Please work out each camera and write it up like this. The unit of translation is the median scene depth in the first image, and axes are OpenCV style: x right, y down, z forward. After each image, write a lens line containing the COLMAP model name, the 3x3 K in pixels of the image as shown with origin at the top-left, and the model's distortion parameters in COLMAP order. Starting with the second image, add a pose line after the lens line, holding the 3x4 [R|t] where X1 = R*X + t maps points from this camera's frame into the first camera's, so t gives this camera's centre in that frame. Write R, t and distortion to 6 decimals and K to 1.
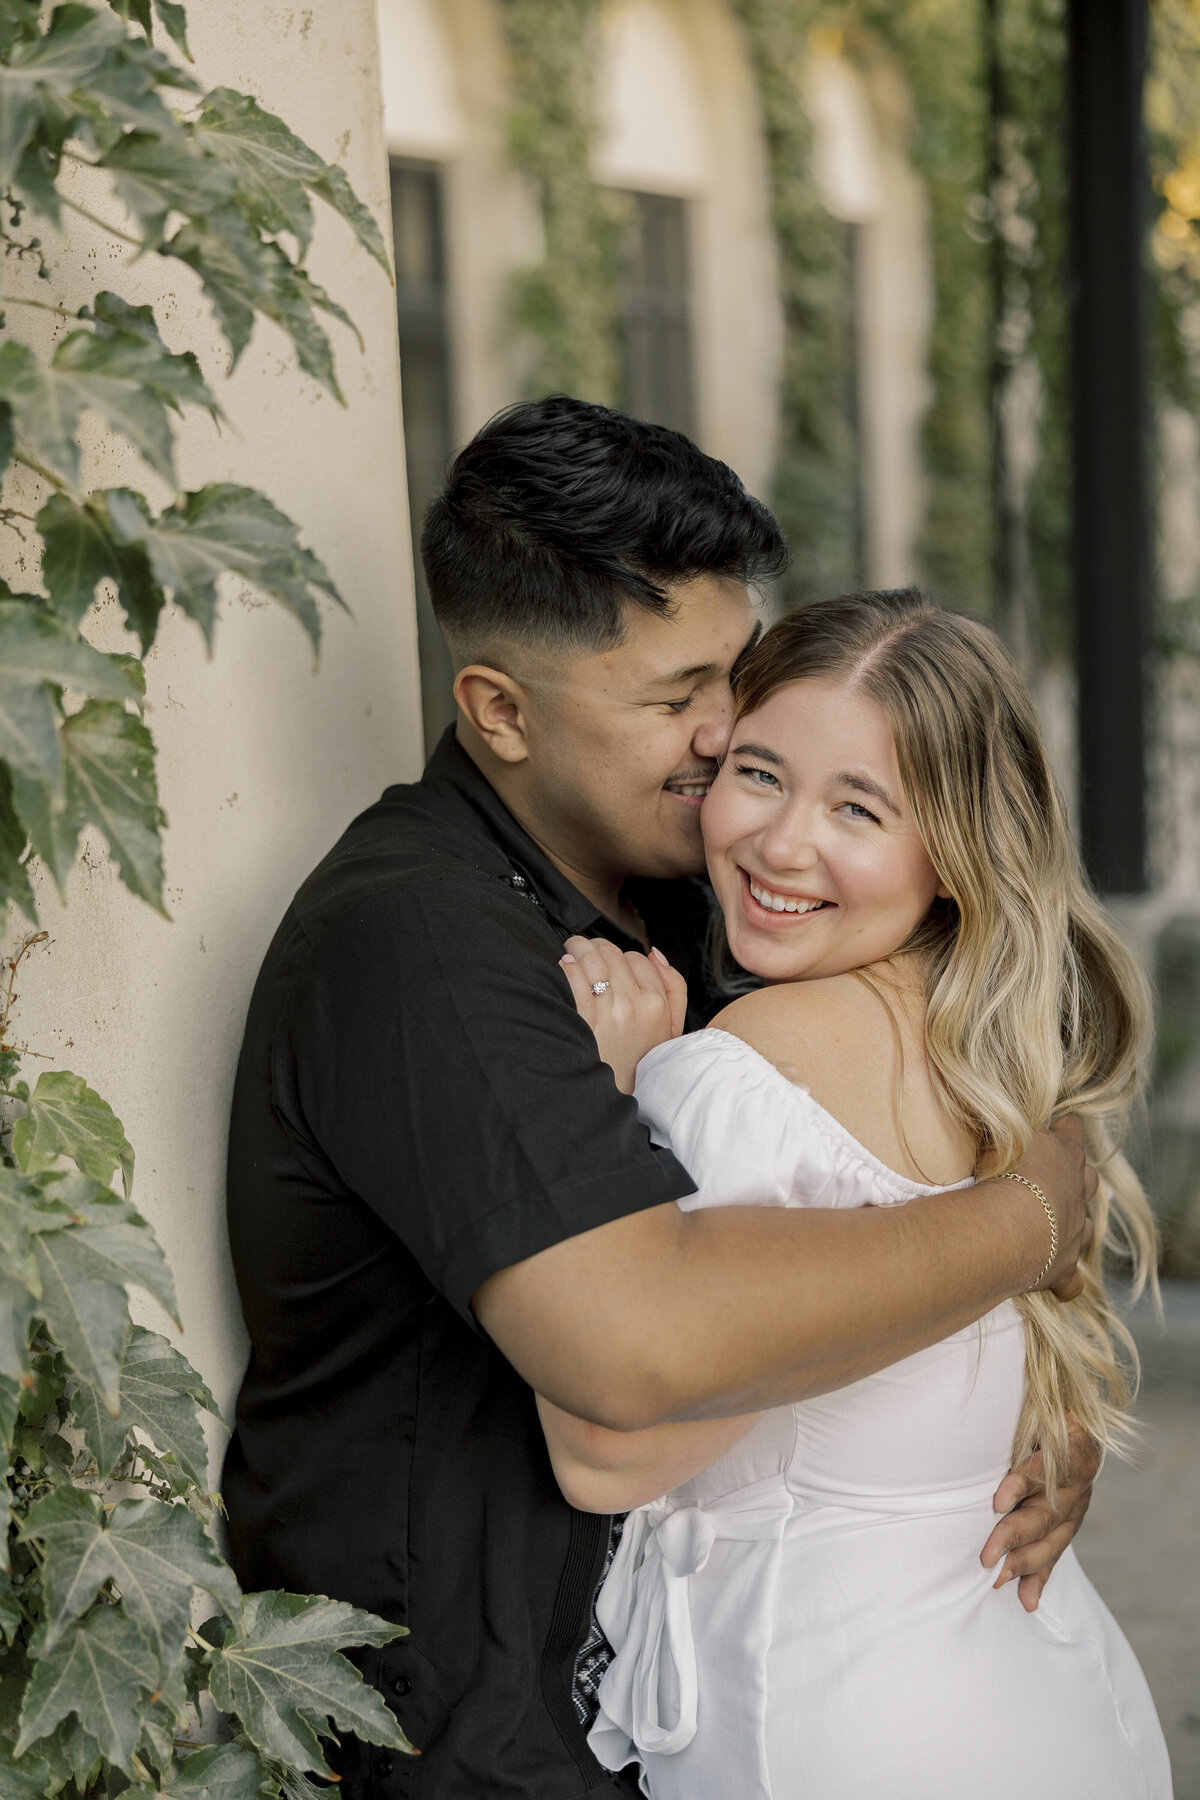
lens RADIAL K [[2638.3, 0, 603.8], [0, 2638.3, 901.2], [0, 0, 1]] dist [-0.010639, 0.000000]
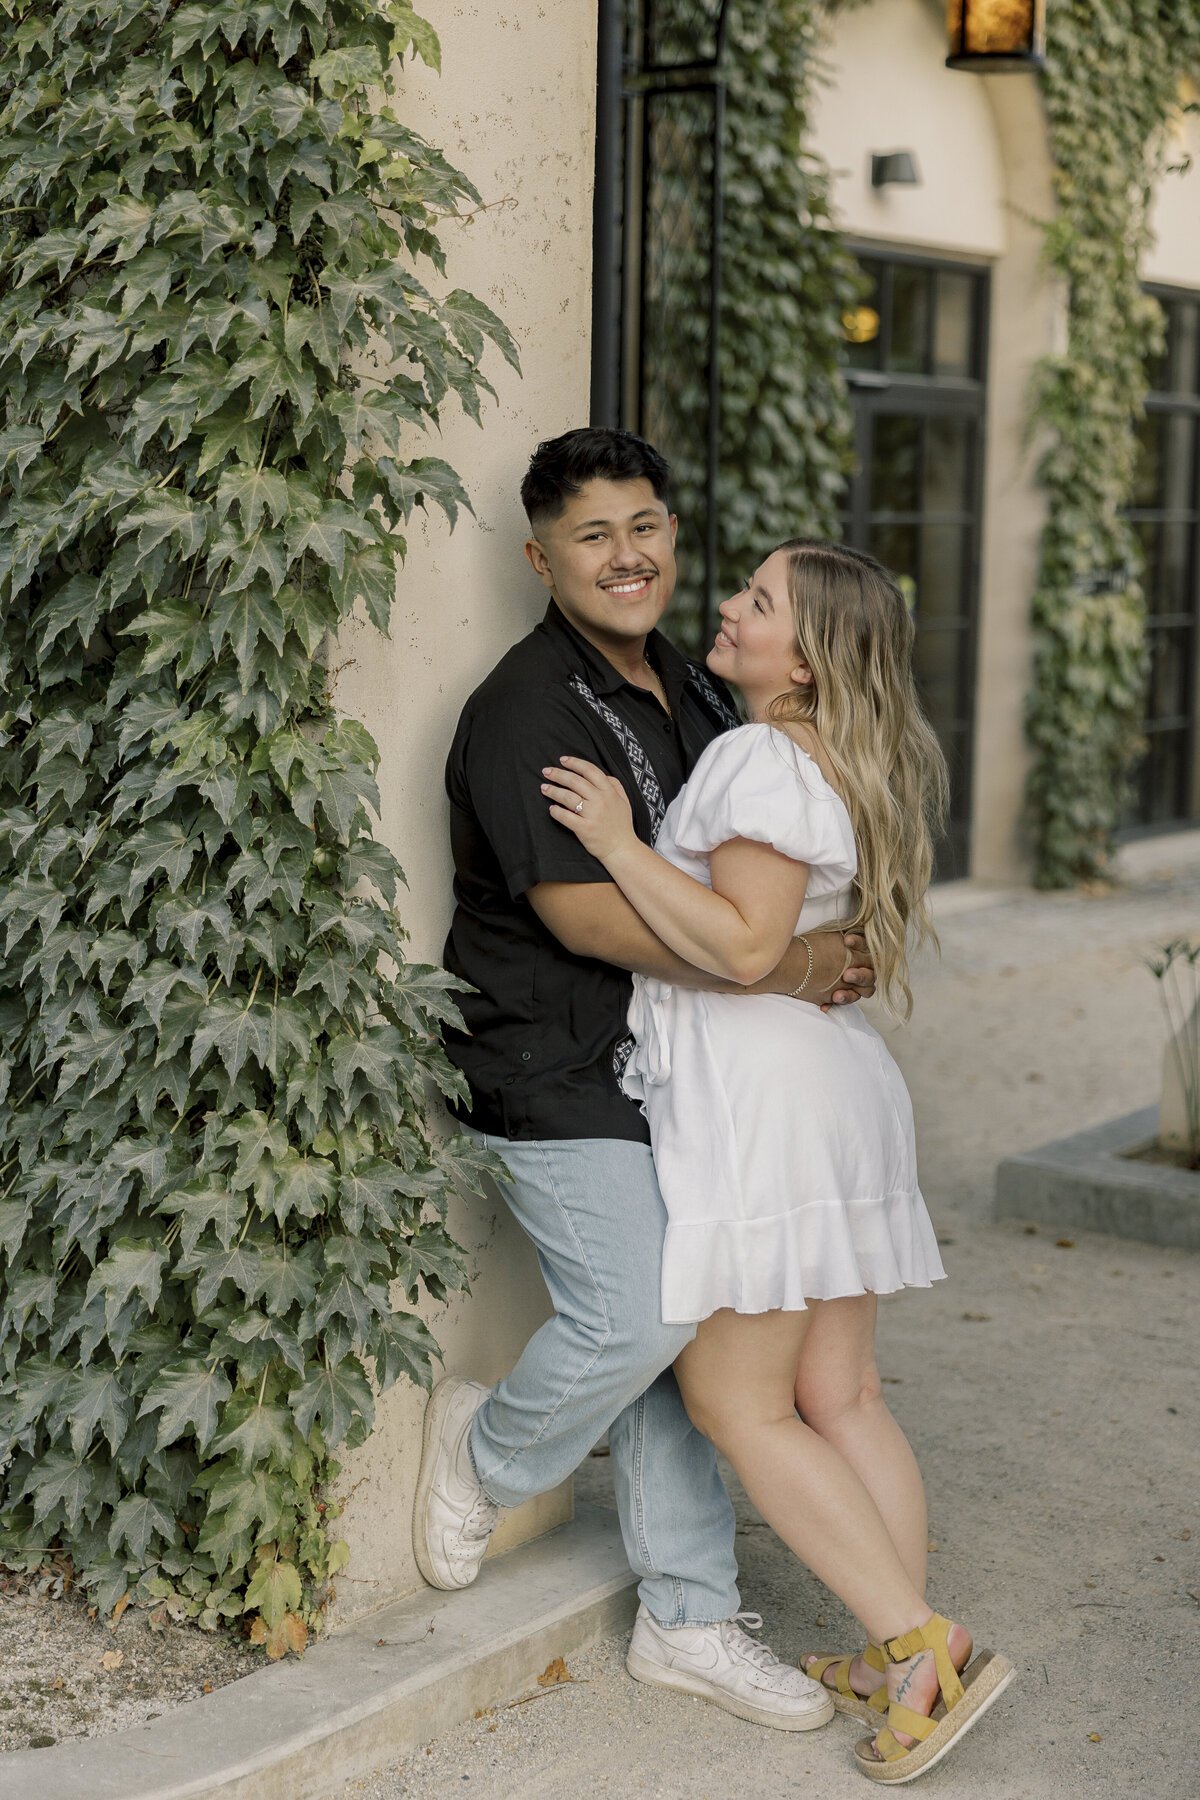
lens RADIAL K [[2638.3, 0, 597.4], [0, 2638.3, 899.4], [0, 0, 1]] dist [-0.010639, 0.000000]
pose [[0.971554, 0.096578, -0.216231, 0.548002], [-0.103238, 0.994462, -0.019697, 0.265675], [0.213132, 0.041460, 0.976143, -1.255390]]
